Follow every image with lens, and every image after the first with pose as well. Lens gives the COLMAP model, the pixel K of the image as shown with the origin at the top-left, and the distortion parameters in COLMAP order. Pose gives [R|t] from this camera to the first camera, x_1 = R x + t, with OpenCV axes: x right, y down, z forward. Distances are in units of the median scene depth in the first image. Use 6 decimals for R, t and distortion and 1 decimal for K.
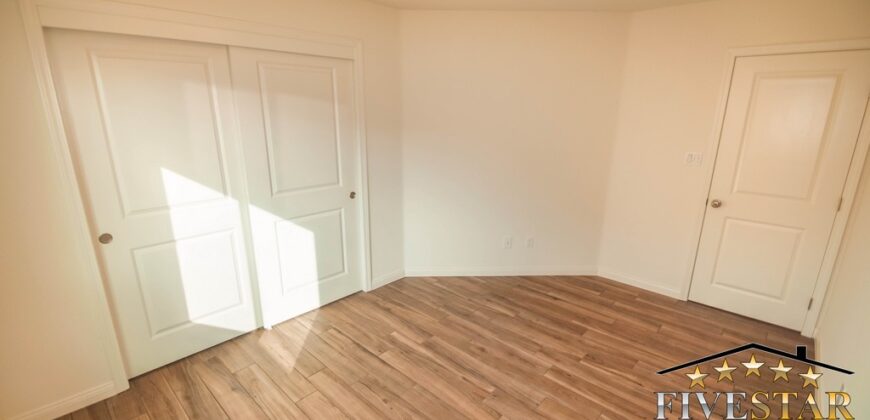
lens RADIAL K [[385.2, 0, 429.9], [0, 385.2, 218.5], [0, 0, 1]] dist [0.027461, -0.024520]
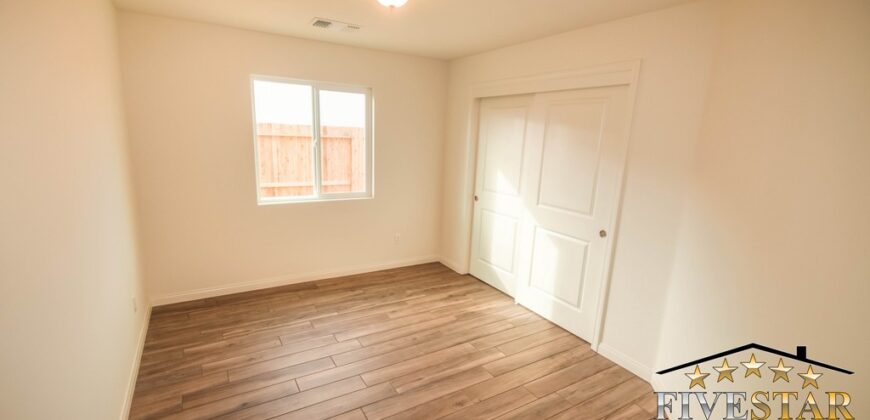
lens RADIAL K [[385.2, 0, 429.9], [0, 385.2, 218.5], [0, 0, 1]] dist [0.027461, -0.024520]
pose [[-0.275587, 0.191887, -0.941929, 0.895294], [-0.303065, 0.912557, 0.274573, -0.260591], [0.912252, 0.361135, -0.193335, 0.956374]]
